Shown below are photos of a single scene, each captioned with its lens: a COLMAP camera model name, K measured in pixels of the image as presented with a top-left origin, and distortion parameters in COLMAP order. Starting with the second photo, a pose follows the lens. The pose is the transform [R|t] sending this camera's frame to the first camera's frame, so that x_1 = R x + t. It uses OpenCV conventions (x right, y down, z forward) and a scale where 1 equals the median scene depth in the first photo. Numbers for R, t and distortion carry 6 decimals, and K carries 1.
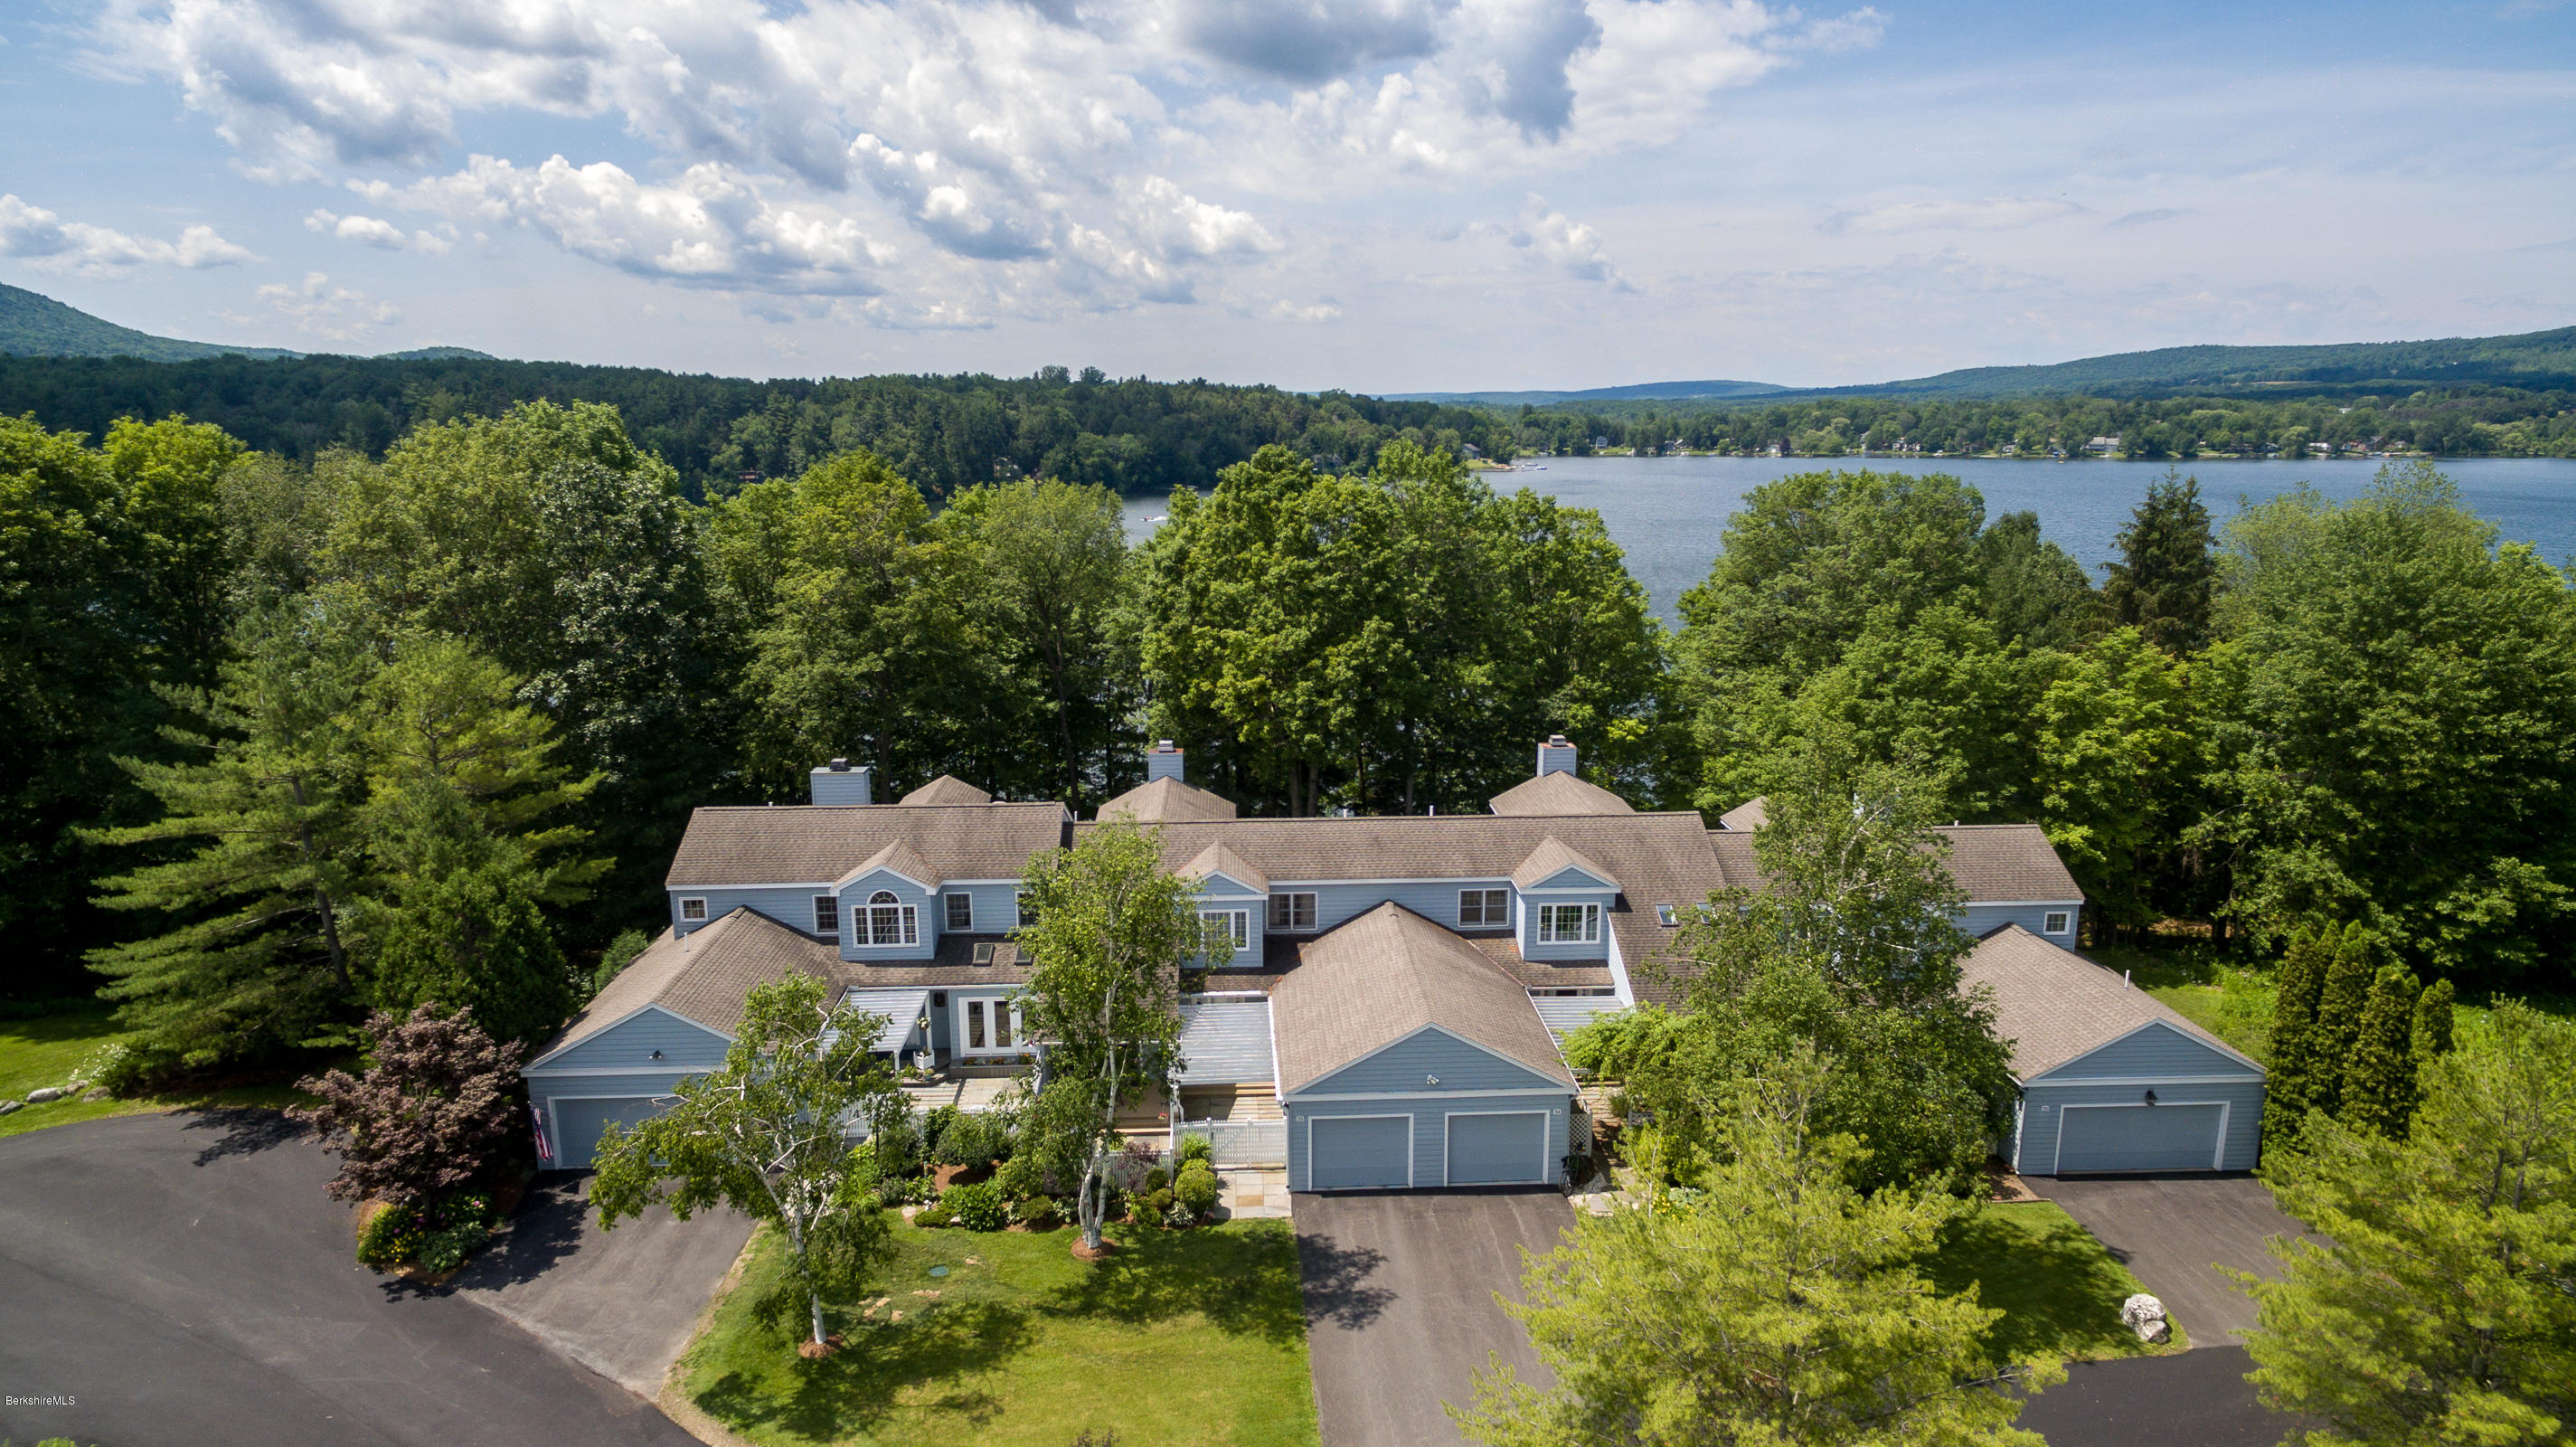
lens RADIAL K [[1491.6, 0, 1284.7], [0, 1491.6, 722.8], [0, 0, 1]] dist [0.004612, 0.007291]
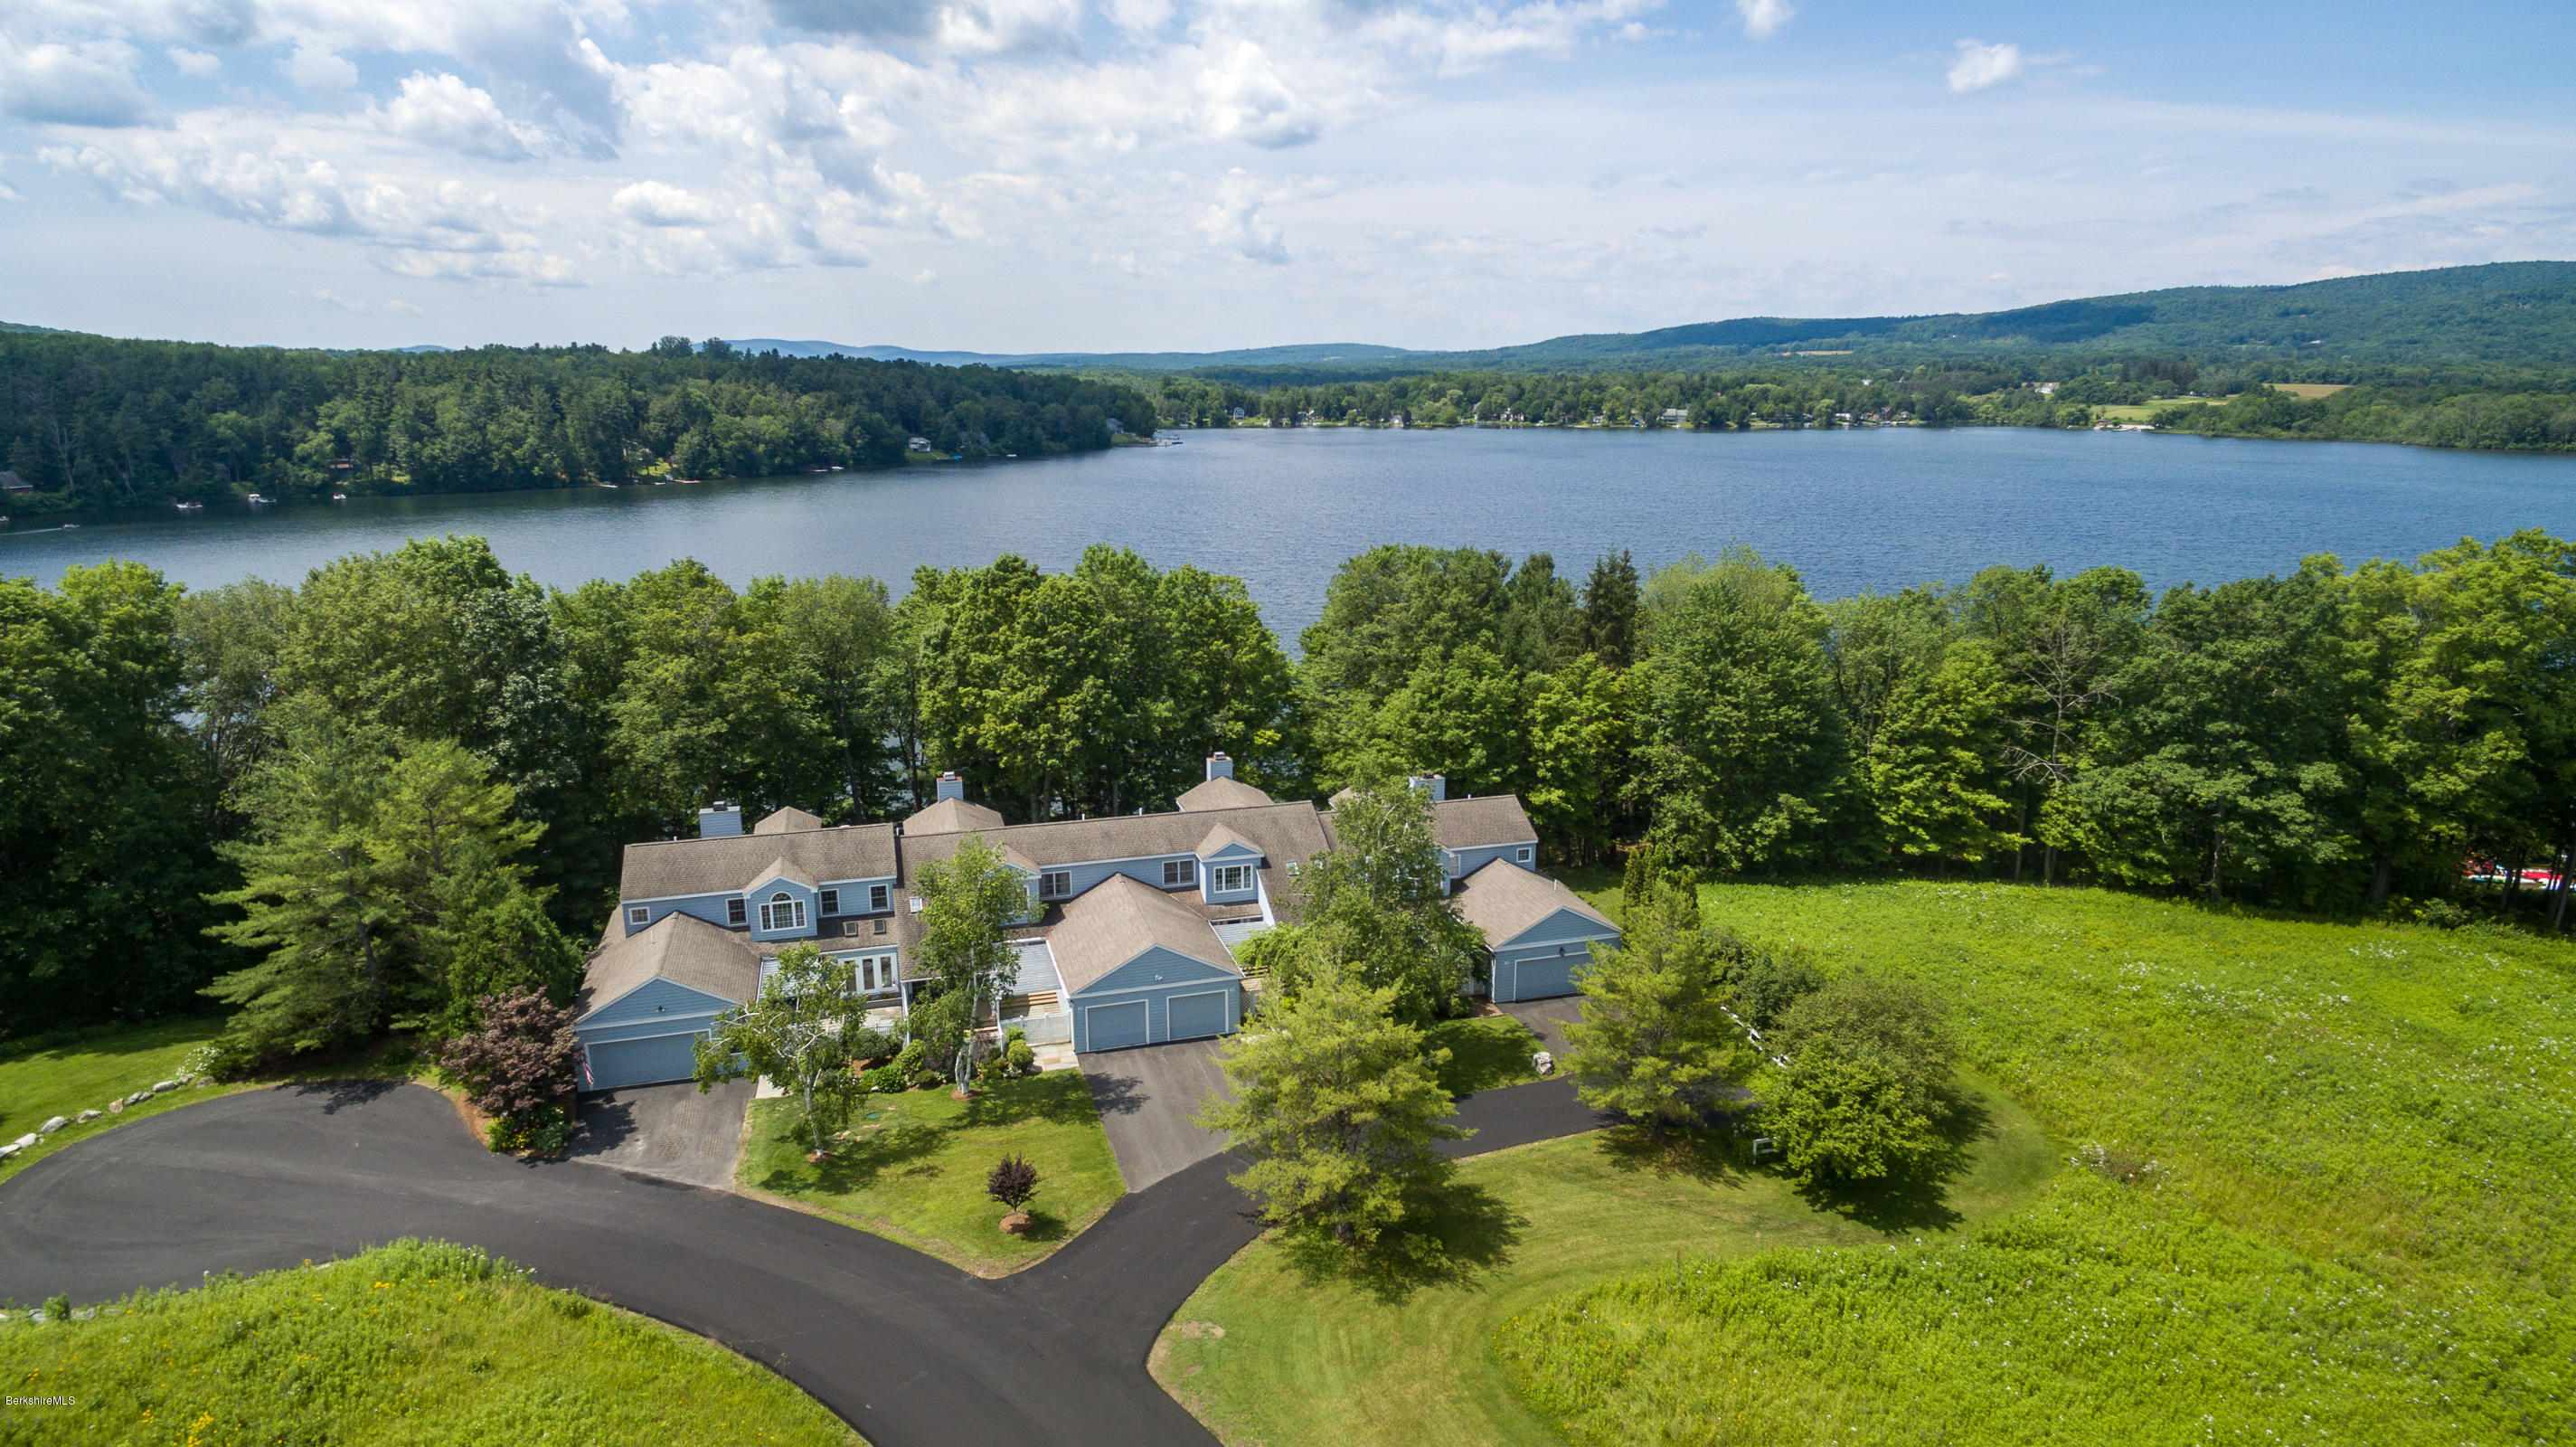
lens RADIAL K [[1491.6, 0, 1305.6], [0, 1491.6, 728.0], [0, 0, 1]] dist [0.004612, 0.007291]
pose [[0.969103, -0.053326, 0.240822, -0.098627], [0.046071, 0.998301, 0.035659, -0.070808], [-0.242314, -0.023462, 0.969914, -0.500507]]
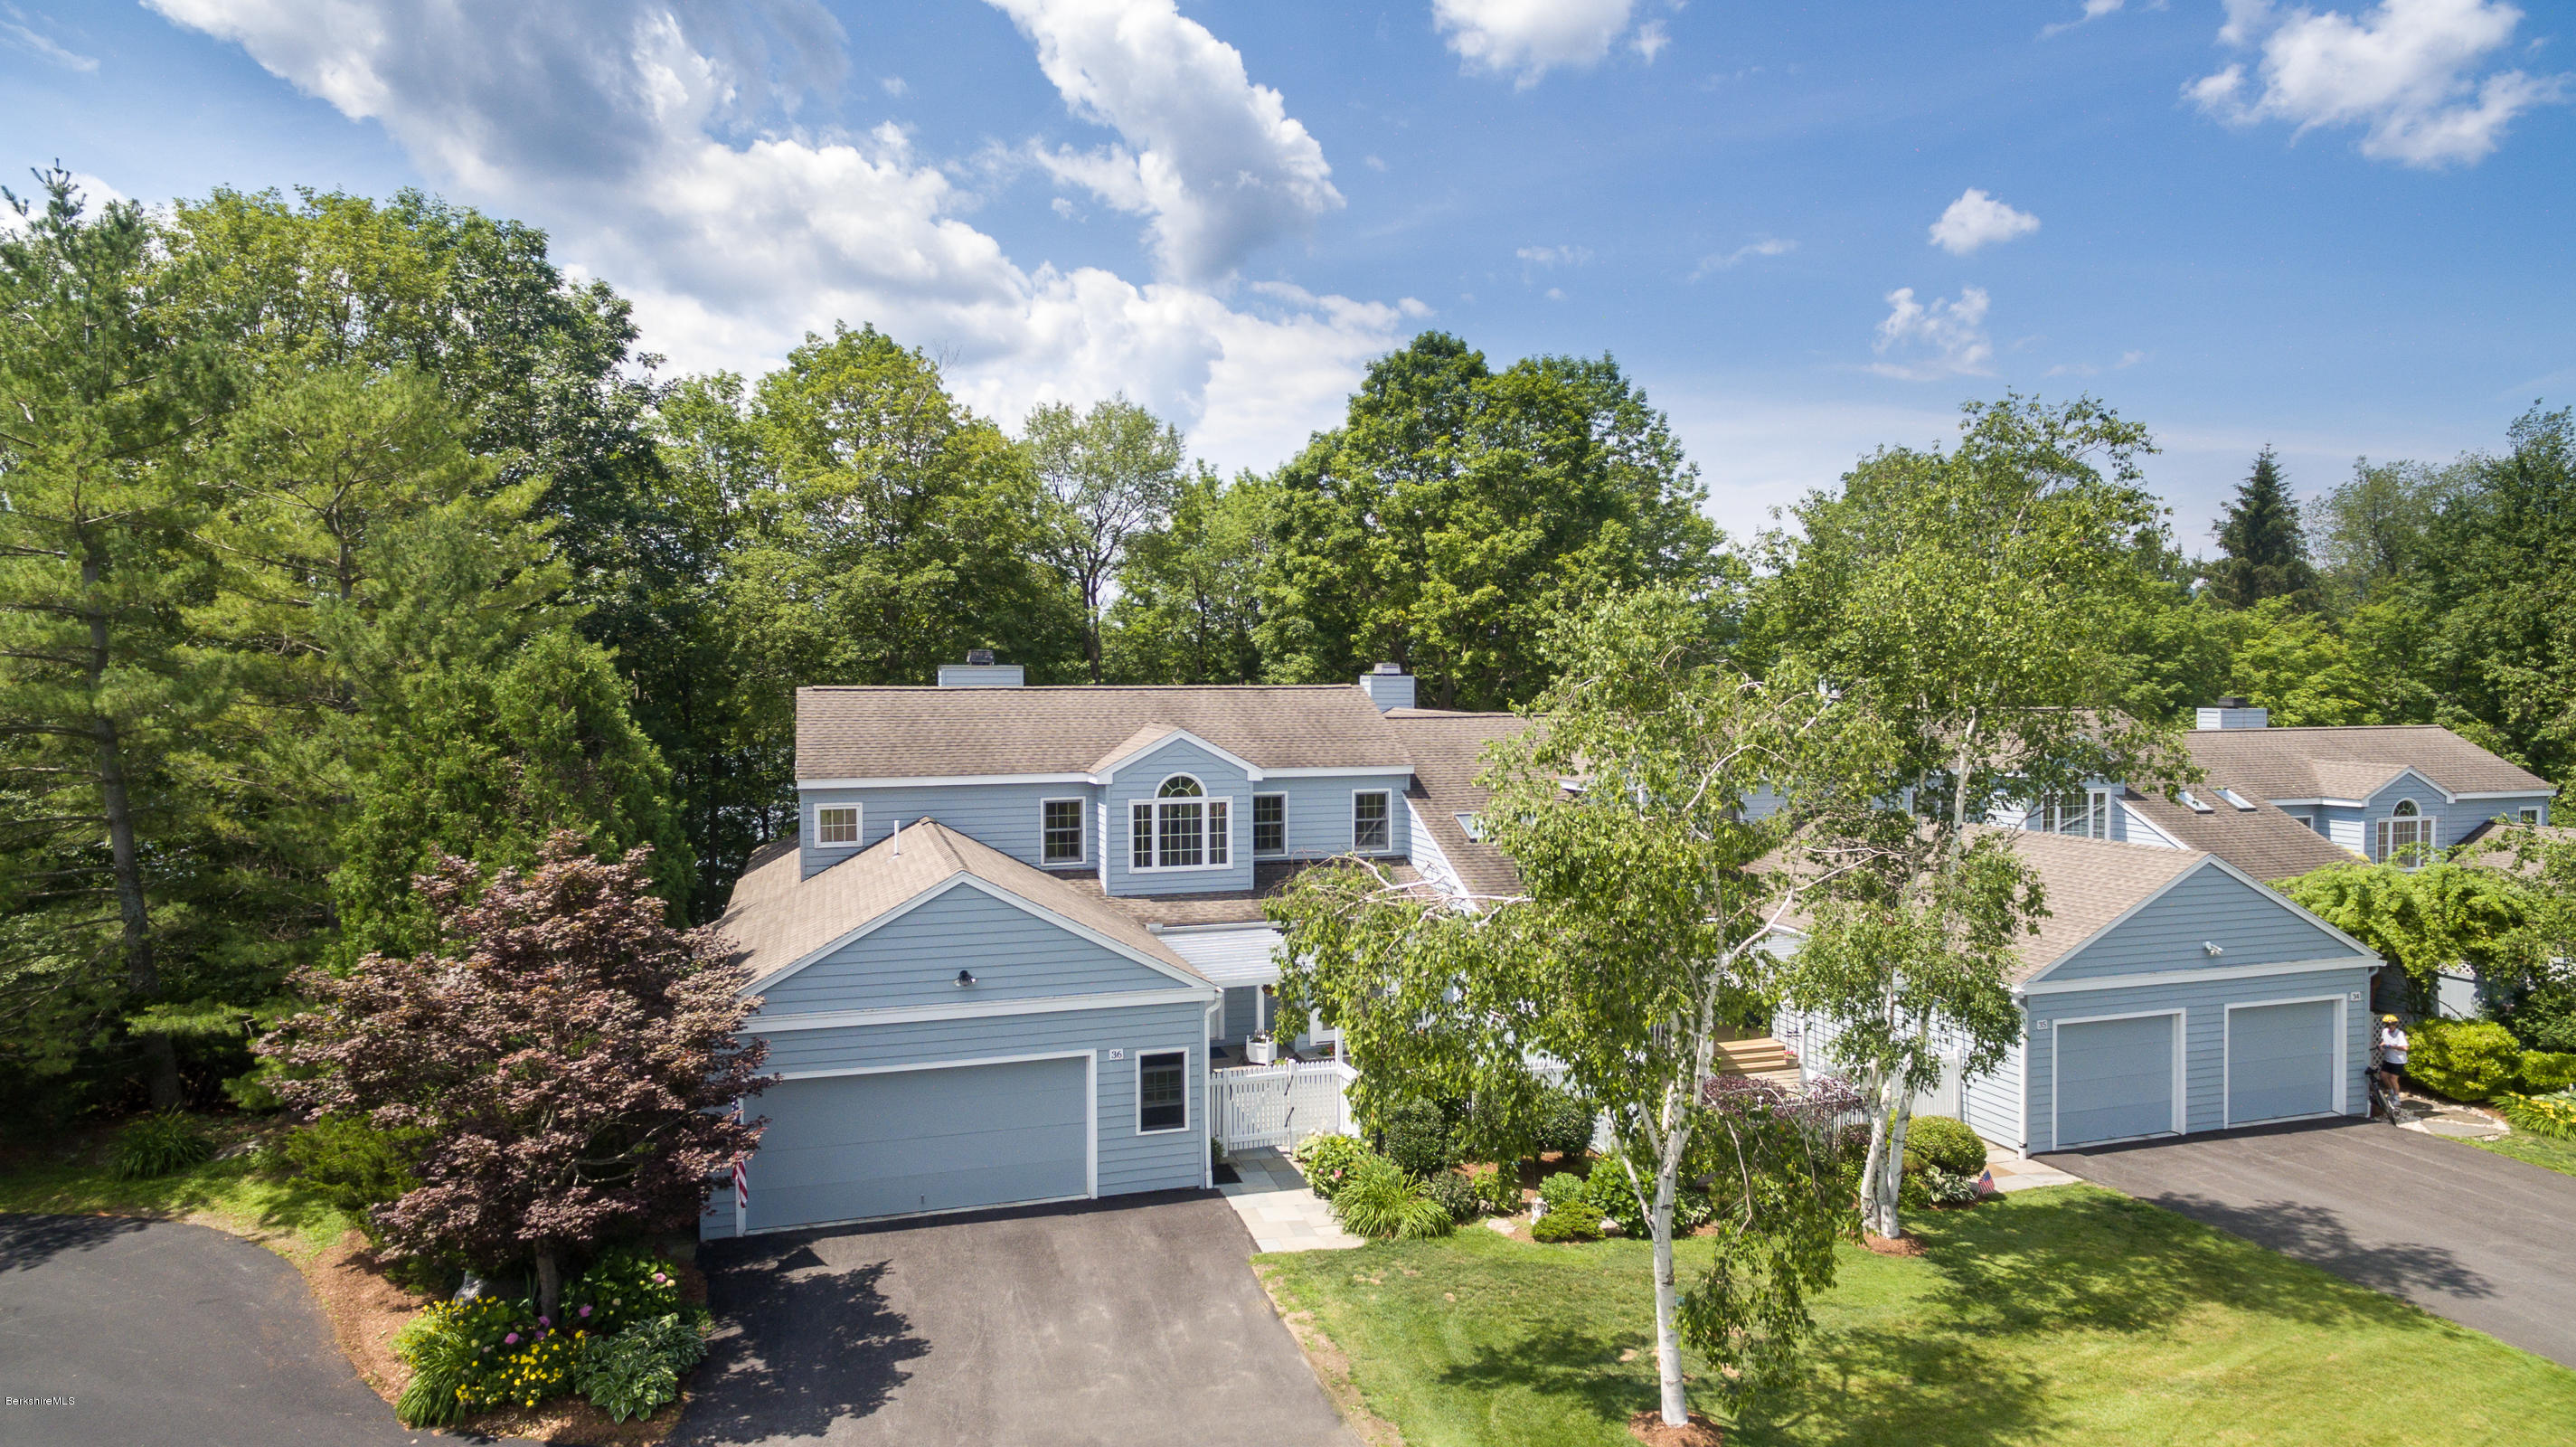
lens RADIAL K [[1491.6, 0, 1290.9], [0, 1491.6, 730.1], [0, 0, 1]] dist [0.004612, 0.007291]
pose [[0.966626, -0.009627, 0.256012, -0.336476], [0.052719, 0.985382, -0.161995, 0.172763], [-0.250710, 0.170086, 0.953003, 0.353591]]
